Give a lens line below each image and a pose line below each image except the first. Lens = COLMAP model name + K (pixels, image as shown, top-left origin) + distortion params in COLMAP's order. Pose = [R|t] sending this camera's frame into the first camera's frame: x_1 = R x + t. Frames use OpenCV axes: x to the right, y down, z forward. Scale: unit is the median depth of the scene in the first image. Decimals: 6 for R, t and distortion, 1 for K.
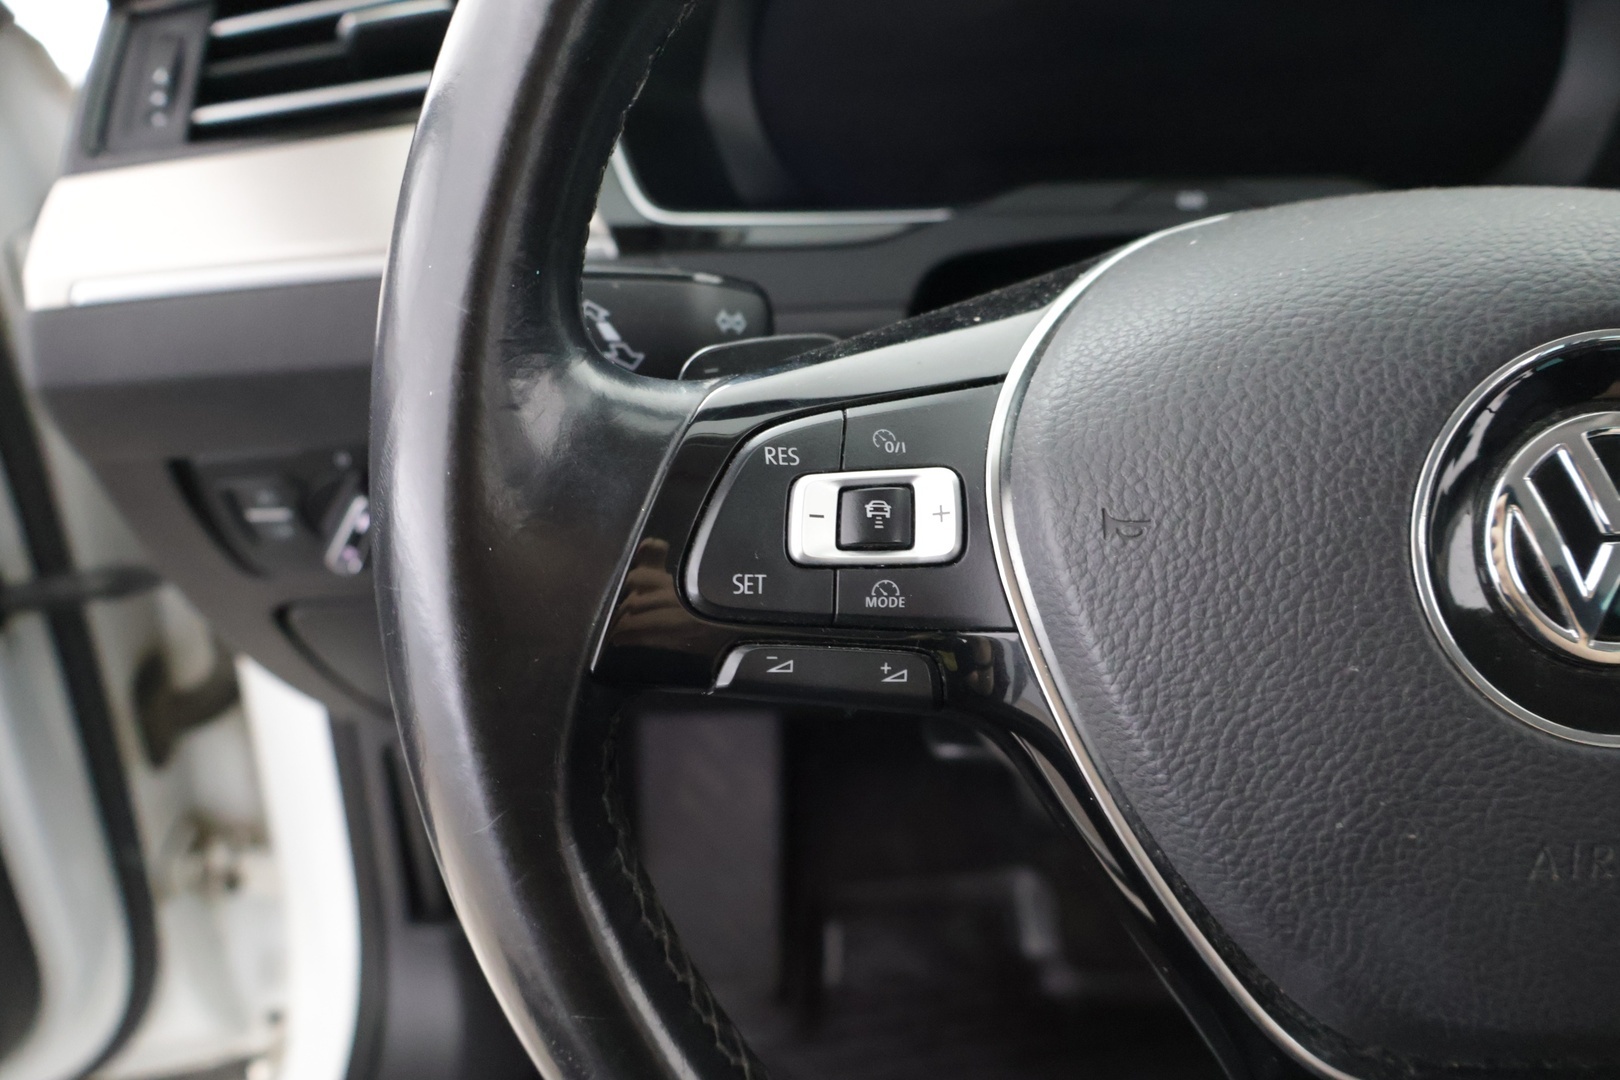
lens RADIAL K [[1371.5, 0, 804.4], [0, 1371.5, 542.0], [0, 0, 1]] dist [0.000439, -0.000305]
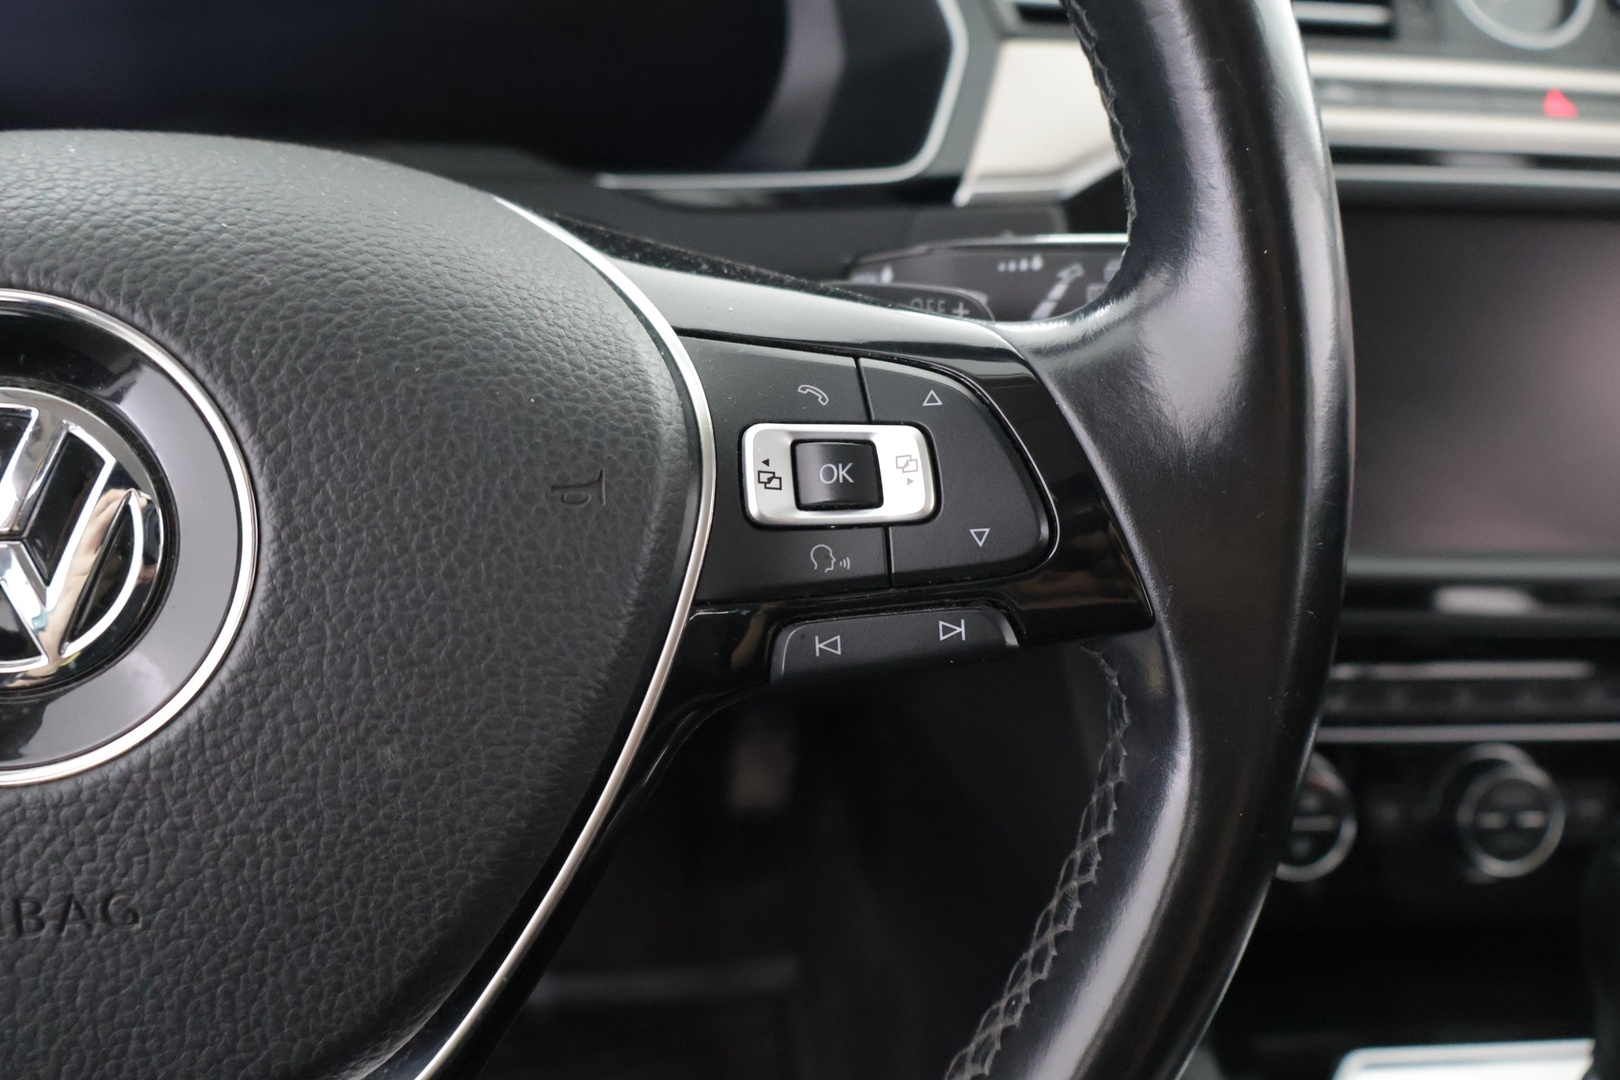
lens RADIAL K [[1371.5, 0, 804.4], [0, 1371.5, 542.0], [0, 0, 1]] dist [0.000439, -0.000305]
pose [[0.982597, -0.002138, 0.185738, 0.842863], [0.000573, 0.999964, 0.008476, -0.005557], [-0.185749, -0.008222, 0.982563, 0.074398]]
